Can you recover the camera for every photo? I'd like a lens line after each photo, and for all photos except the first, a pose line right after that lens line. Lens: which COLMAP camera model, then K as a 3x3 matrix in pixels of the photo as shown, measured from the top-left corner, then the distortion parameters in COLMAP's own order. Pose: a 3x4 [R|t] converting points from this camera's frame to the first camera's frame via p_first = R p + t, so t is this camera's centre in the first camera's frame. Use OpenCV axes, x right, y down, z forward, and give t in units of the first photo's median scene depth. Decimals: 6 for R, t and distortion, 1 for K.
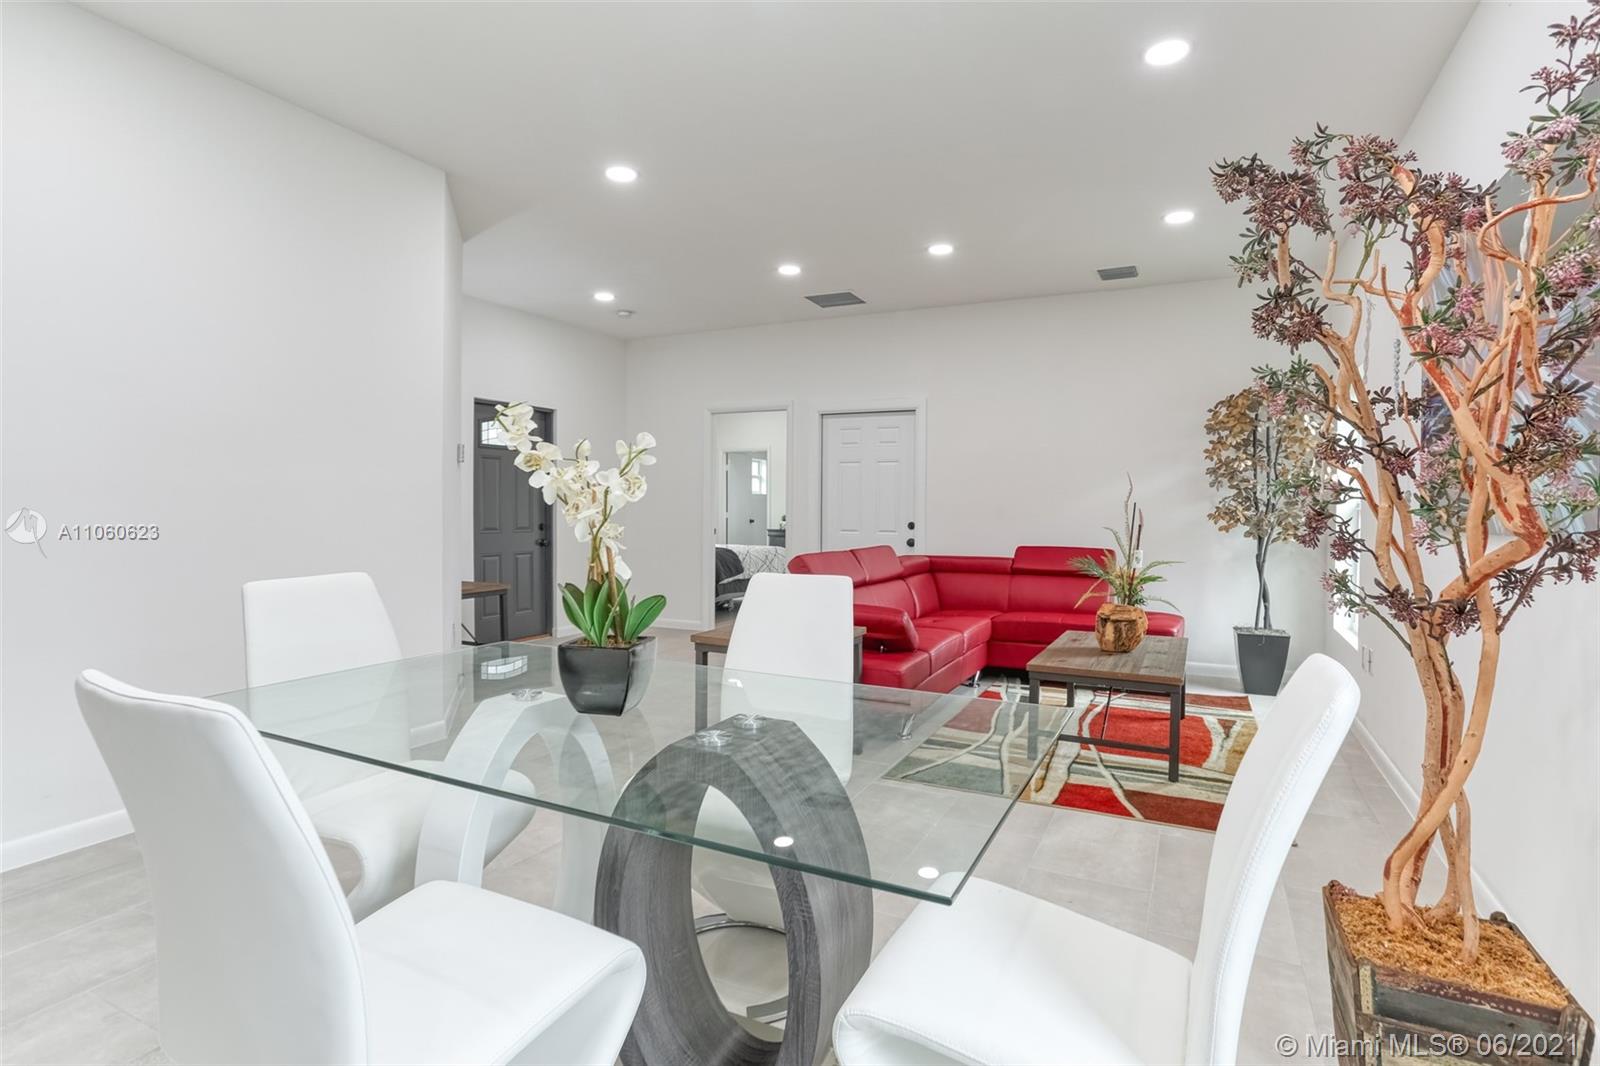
lens RADIAL K [[777.0, 0, 806.0], [0, 777.0, 528.4], [0, 0, 1]] dist [-0.044398, 0.024013]
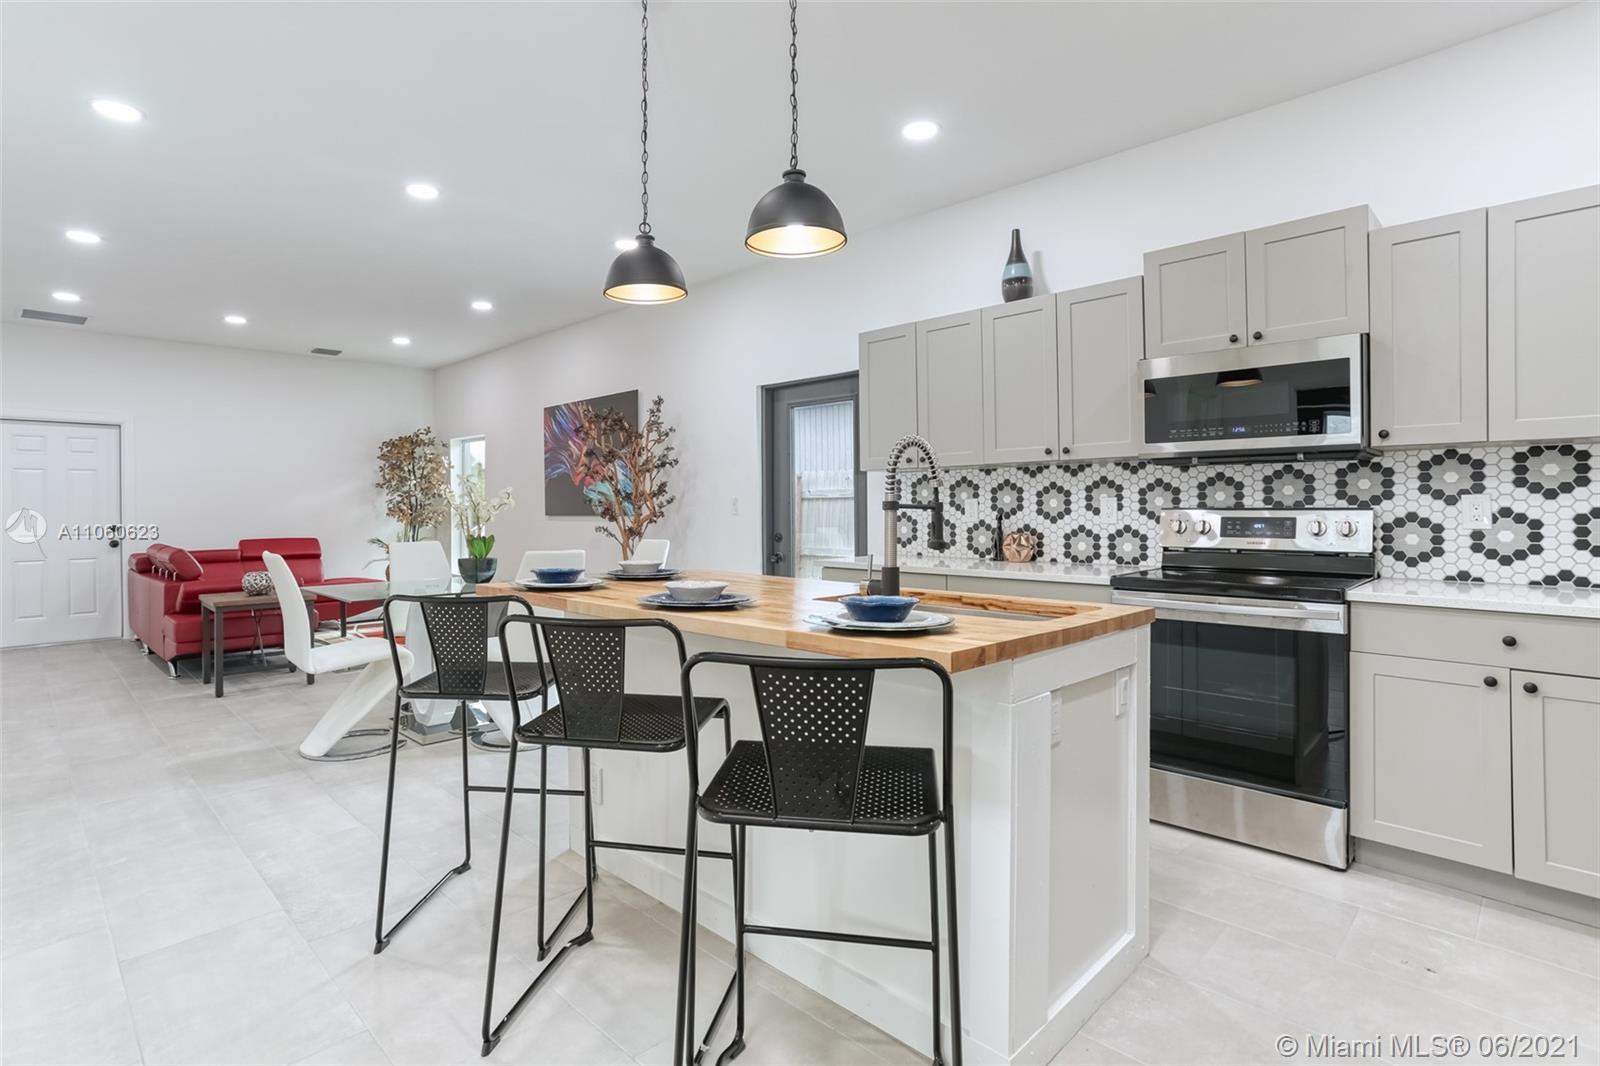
lens RADIAL K [[777.0, 0, 759.4], [0, 777.0, 516.2], [0, 0, 1]] dist [-0.044398, 0.024013]
pose [[0.322743, -0.019653, 0.946283, -0.840713], [0.037516, 0.999264, 0.007958, 0.007390], [-0.945743, 0.032932, 0.323243, -0.309440]]
